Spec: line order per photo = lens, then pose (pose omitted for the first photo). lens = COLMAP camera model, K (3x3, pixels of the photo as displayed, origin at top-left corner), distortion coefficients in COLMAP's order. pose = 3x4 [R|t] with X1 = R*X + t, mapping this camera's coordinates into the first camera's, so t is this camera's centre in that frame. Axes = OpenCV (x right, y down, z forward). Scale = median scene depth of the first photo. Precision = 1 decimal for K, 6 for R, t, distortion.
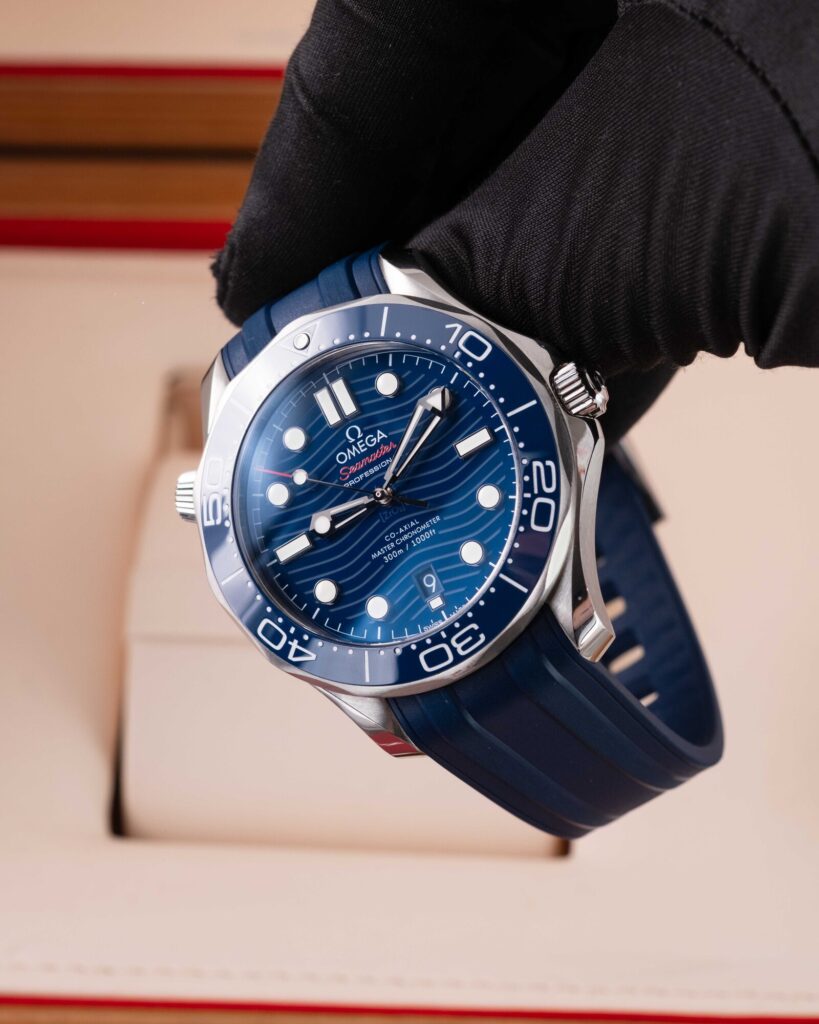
lens RADIAL K [[4386.9, 0, 409.1], [0, 4386.9, 512.1], [0, 0, 1]] dist [0.375297, 0.000000]
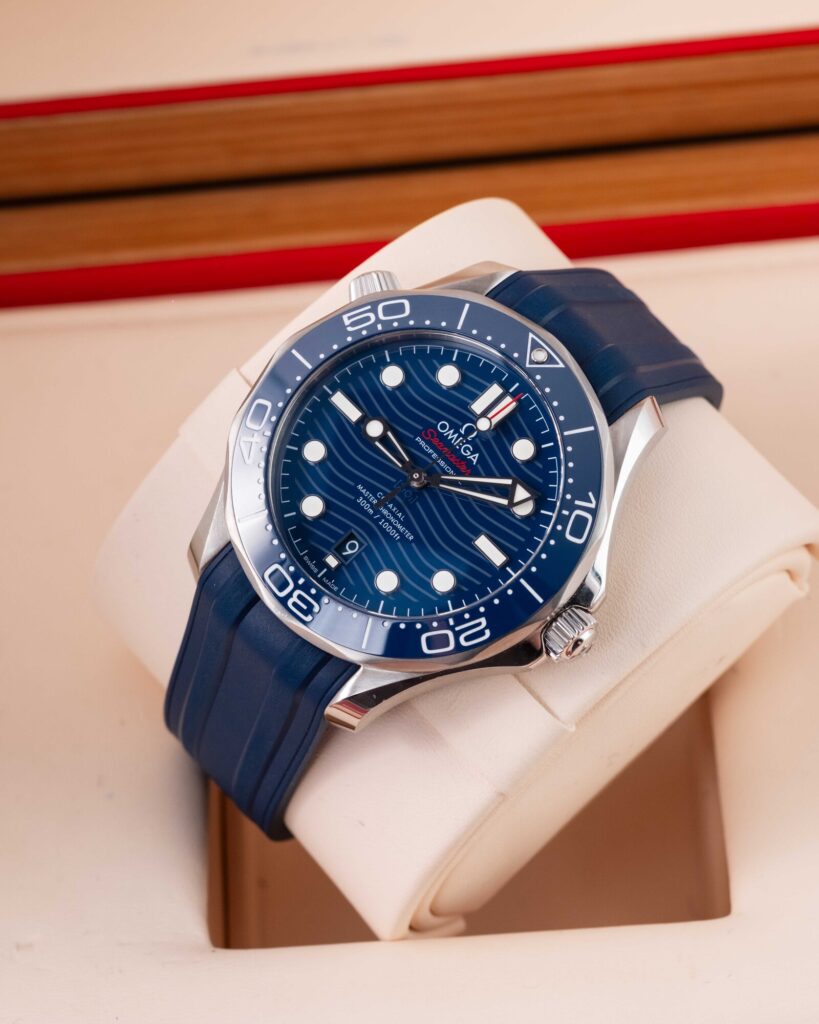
lens RADIAL K [[4386.9, 0, 404.9], [0, 4386.9, 510.4], [0, 0, 1]] dist [0.375297, 0.000000]
pose [[0.304430, 0.948515, 0.087413, -0.089785], [-0.944532, 0.288728, 0.156511, -0.159839], [0.123214, -0.130211, 0.983800, -0.010857]]
